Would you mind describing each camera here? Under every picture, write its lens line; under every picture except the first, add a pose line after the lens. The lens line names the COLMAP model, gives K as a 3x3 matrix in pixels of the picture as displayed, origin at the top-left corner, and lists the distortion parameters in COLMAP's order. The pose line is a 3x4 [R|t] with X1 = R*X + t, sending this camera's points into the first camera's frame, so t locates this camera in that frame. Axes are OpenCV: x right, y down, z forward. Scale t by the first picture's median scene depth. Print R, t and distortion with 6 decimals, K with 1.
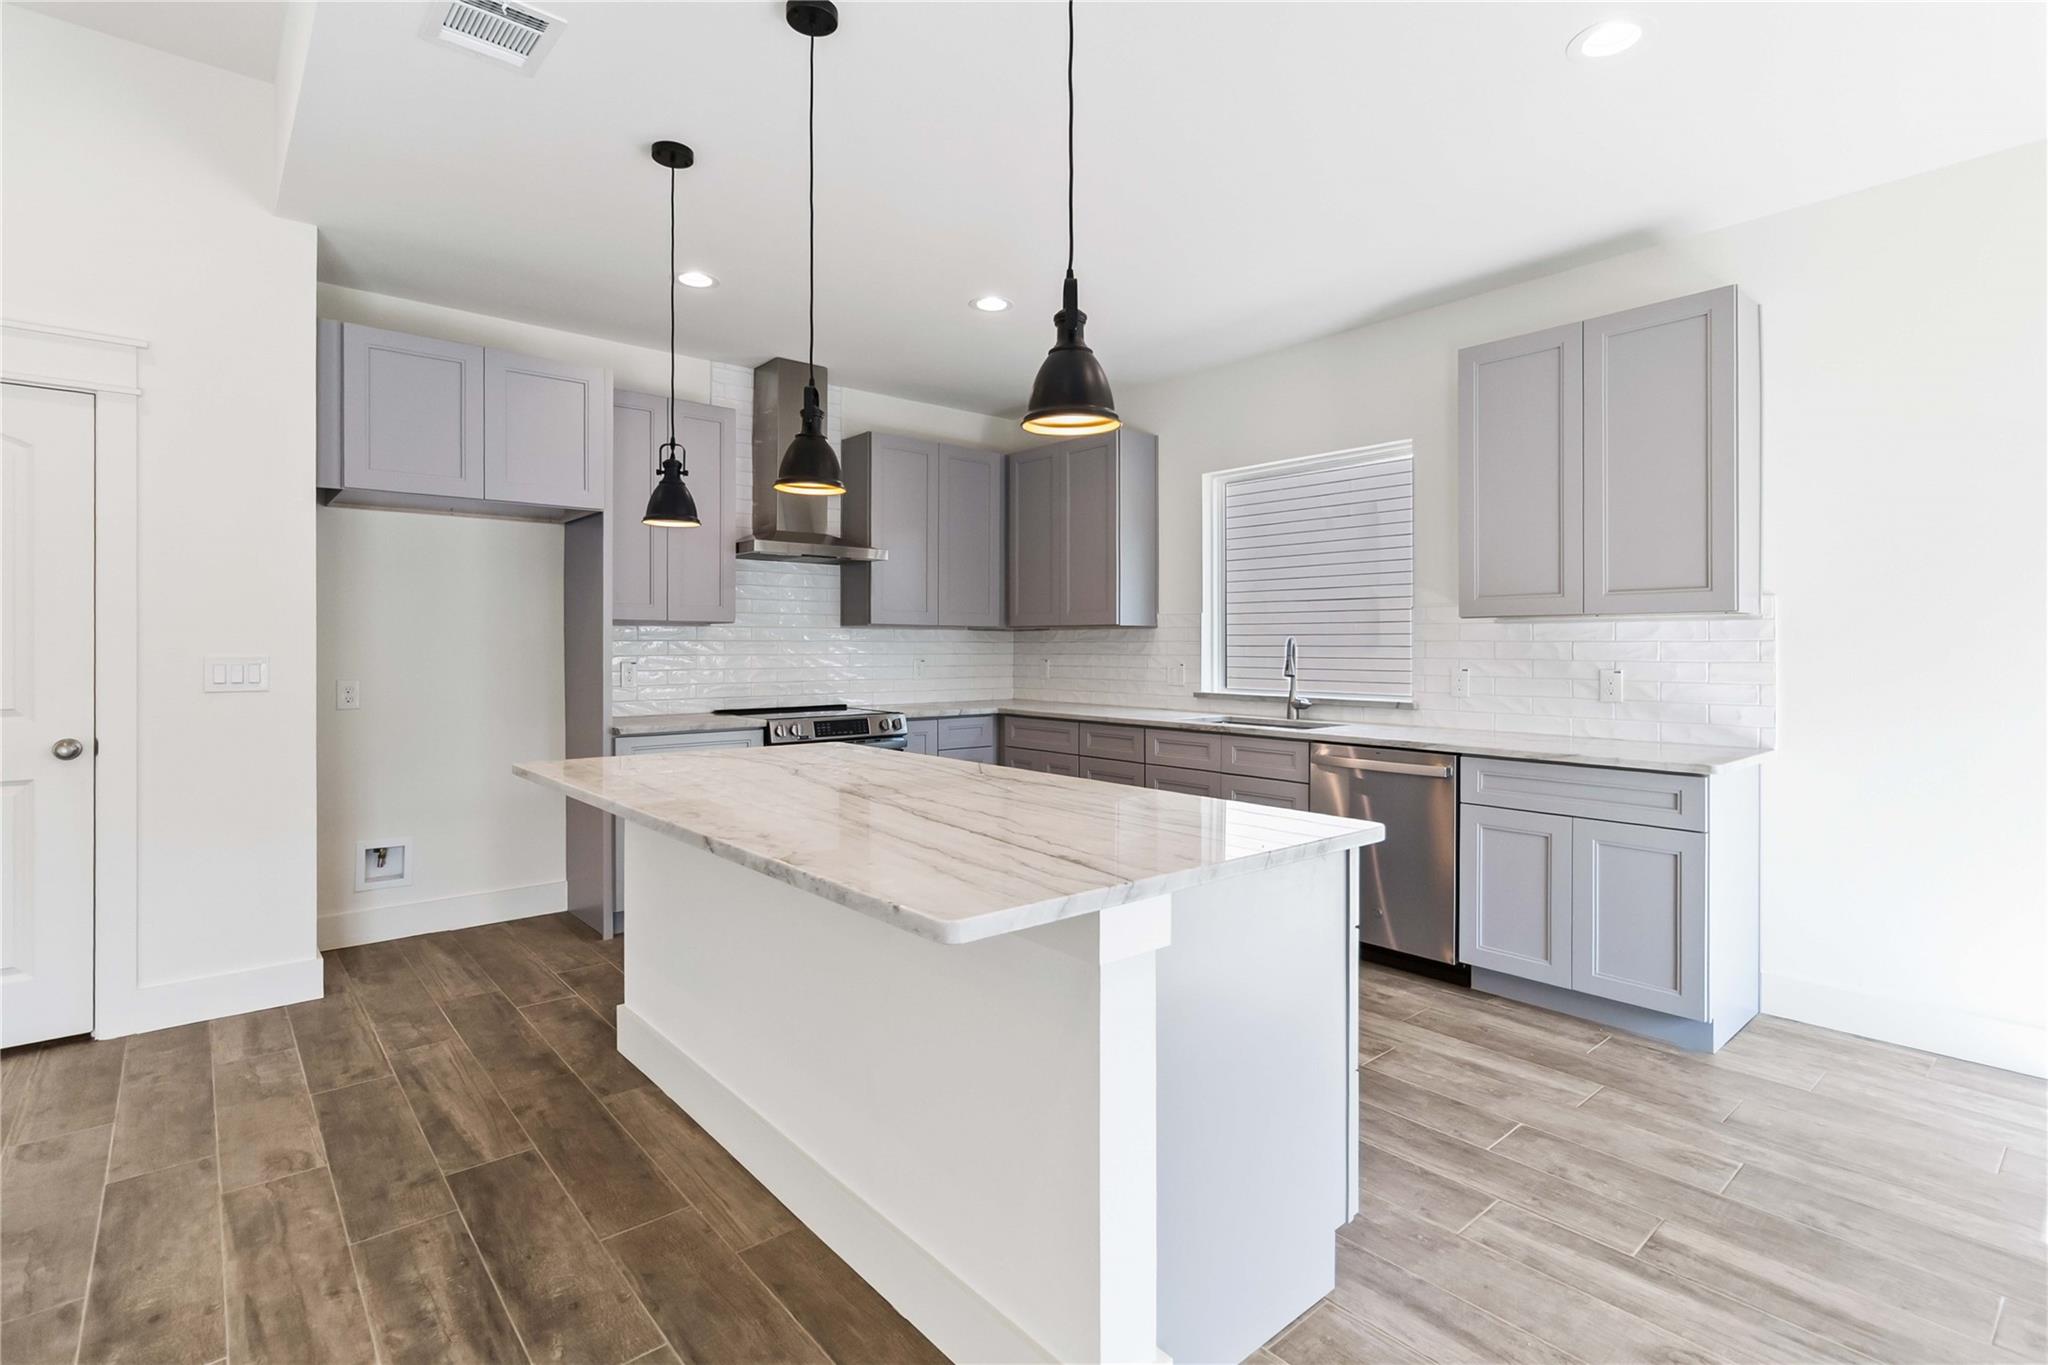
lens RADIAL K [[974.4, 0, 1036.7], [0, 974.4, 645.2], [0, 0, 1]] dist [-0.002253, 0.001068]
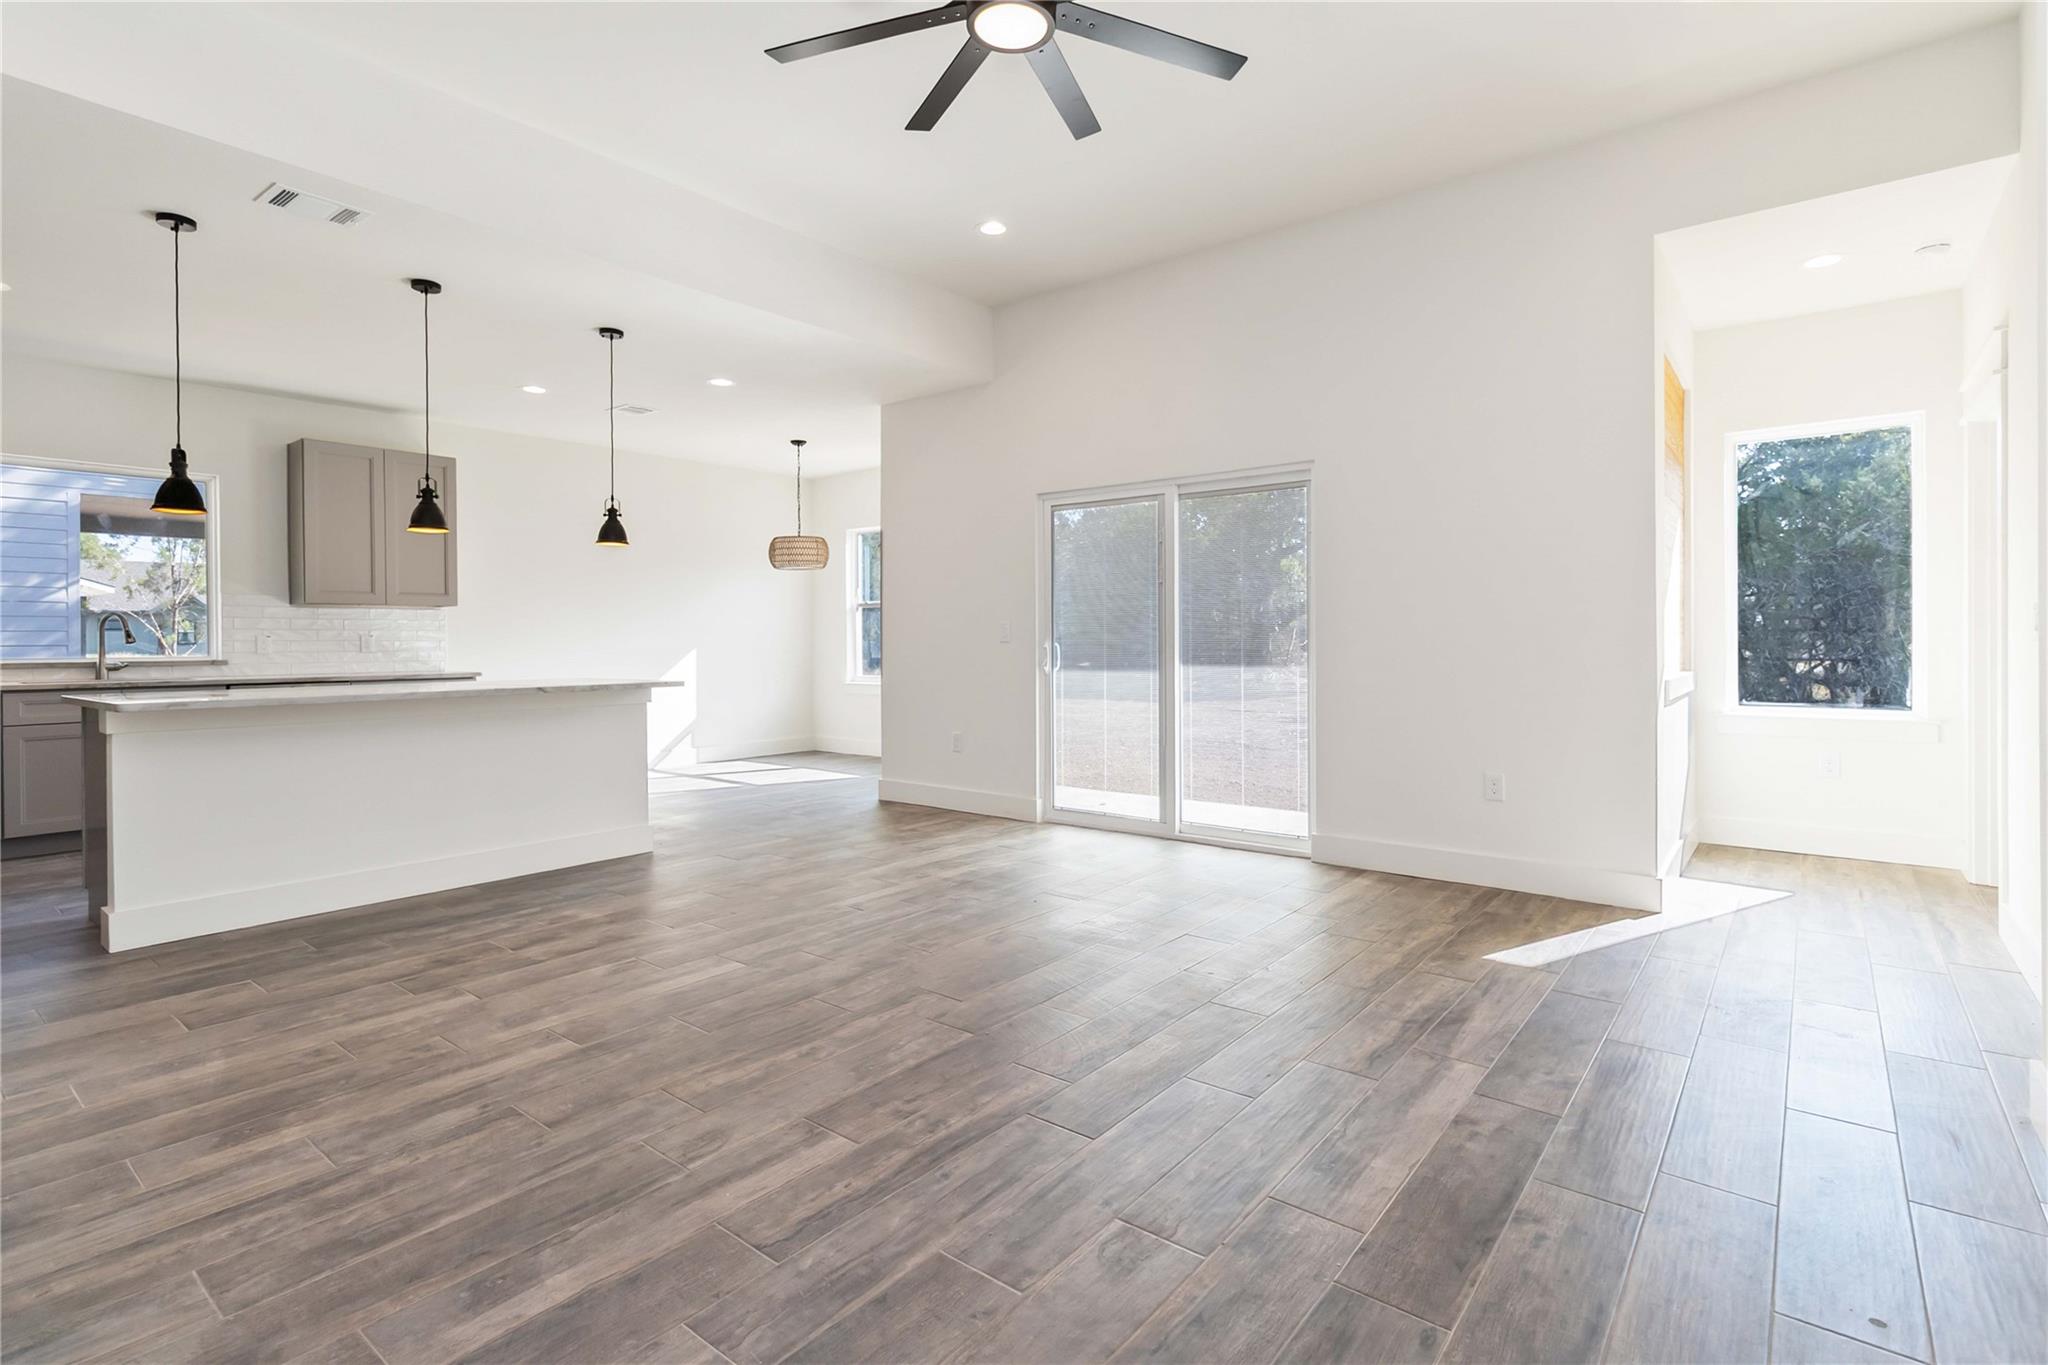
lens RADIAL K [[974.4, 0, 1036.7], [0, 974.4, 645.2], [0, 0, 1]] dist [-0.002253, 0.001068]
pose [[-0.185884, -0.007524, 0.982543, -1.279867], [0.003974, 0.999957, 0.008409, 0.030719], [-0.982564, 0.005468, -0.185846, 0.089436]]
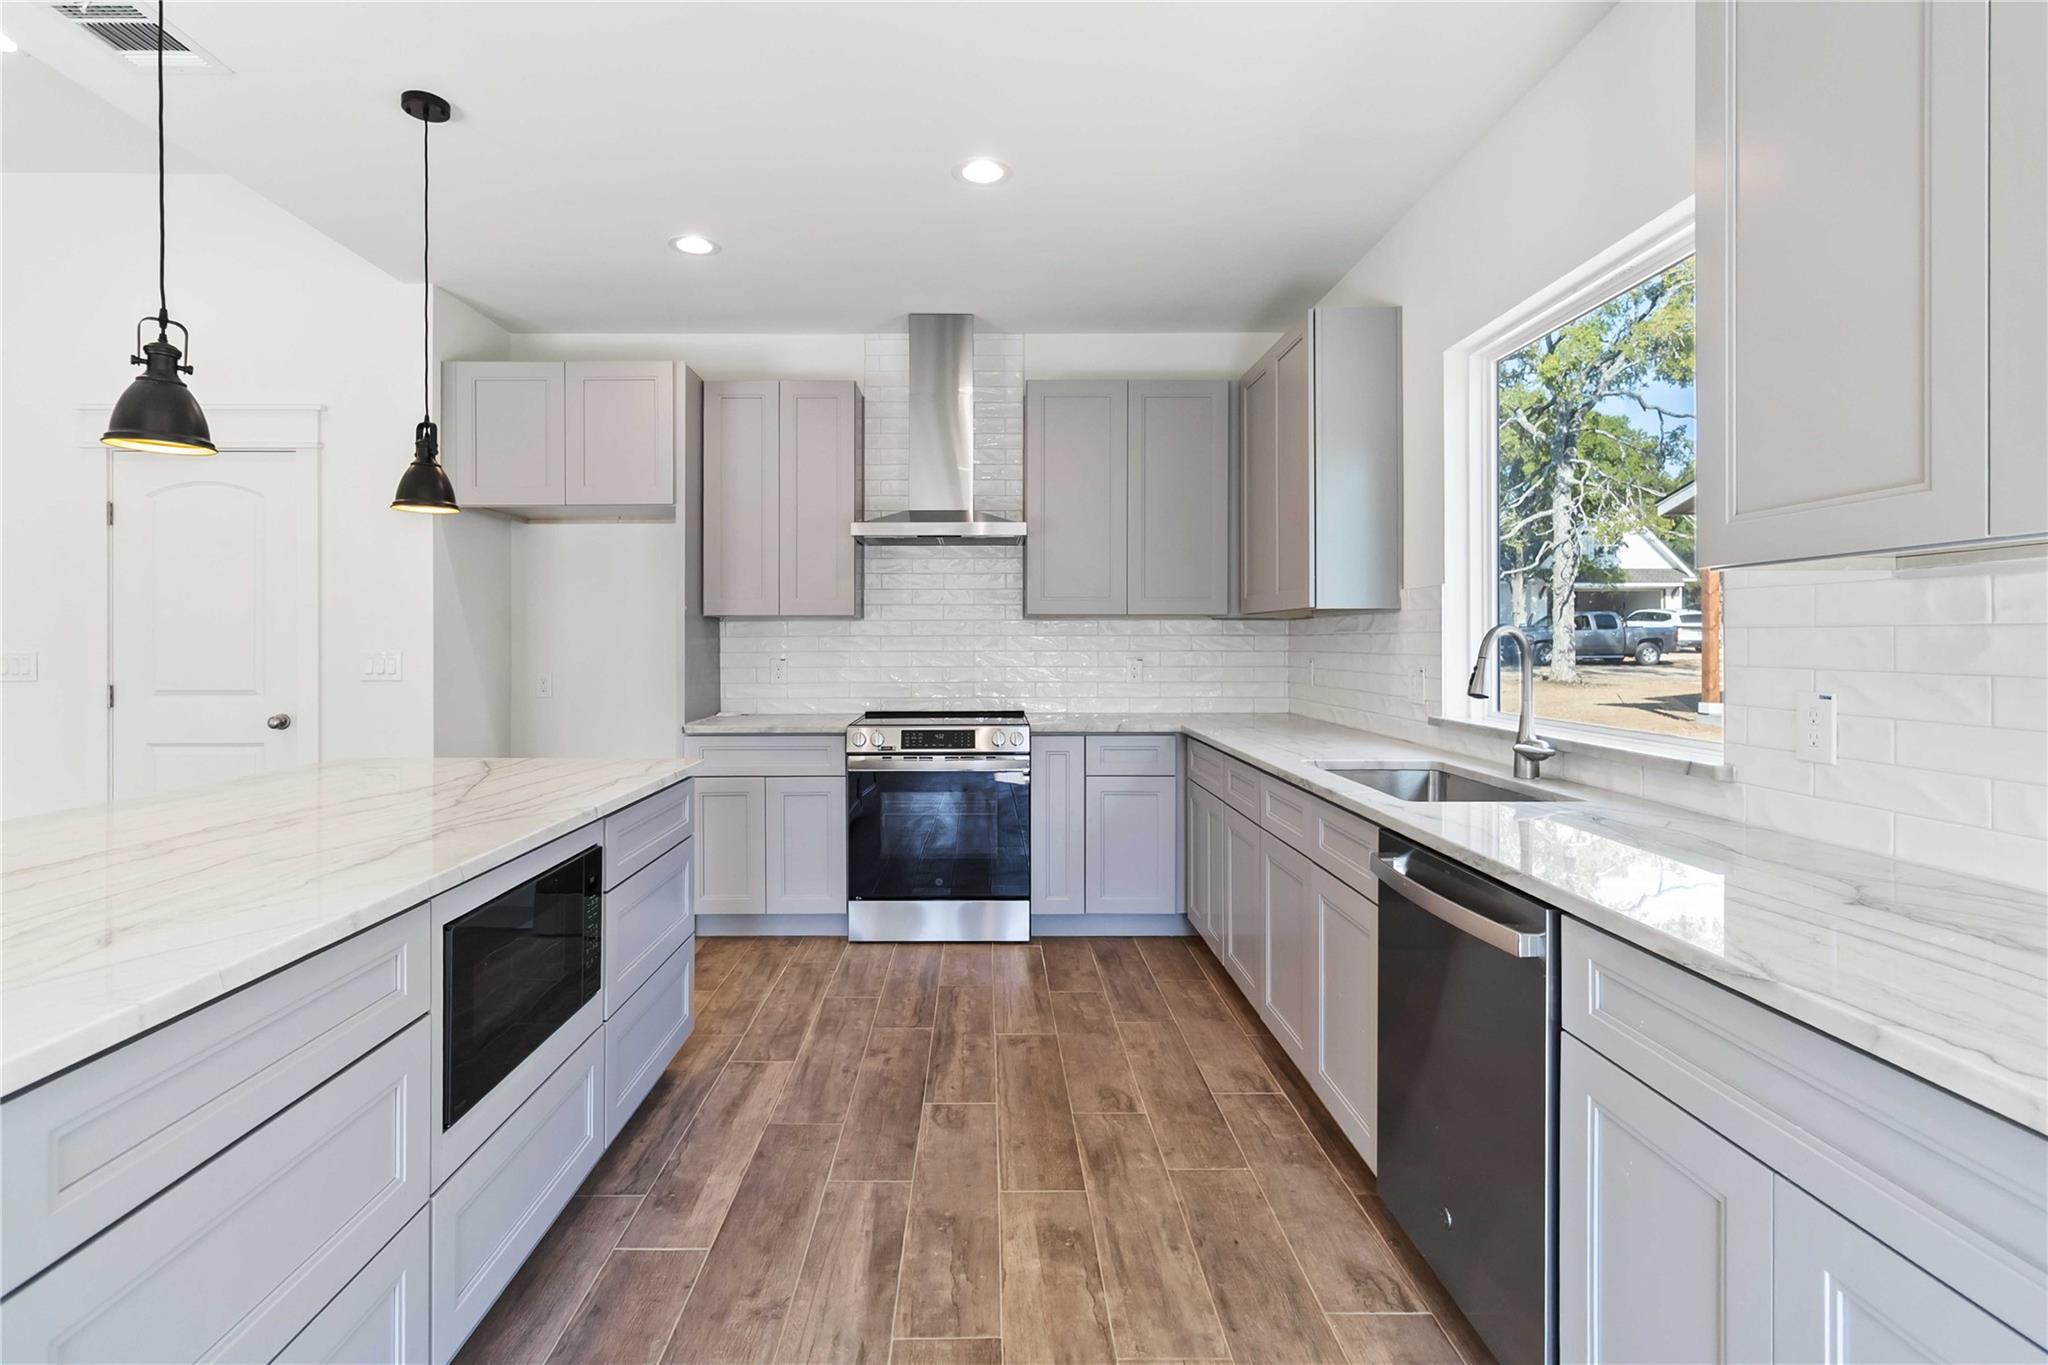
lens RADIAL K [[978.1, 0, 986.4], [0, 978.1, 642.0], [0, 0, 1]] dist [0.002786, 0.000791]
pose [[0.754650, -0.002311, -0.656123, 0.436745], [0.003343, 0.999994, 0.000323, 0.001103], [0.656119, -0.002438, 0.754654, 0.451659]]
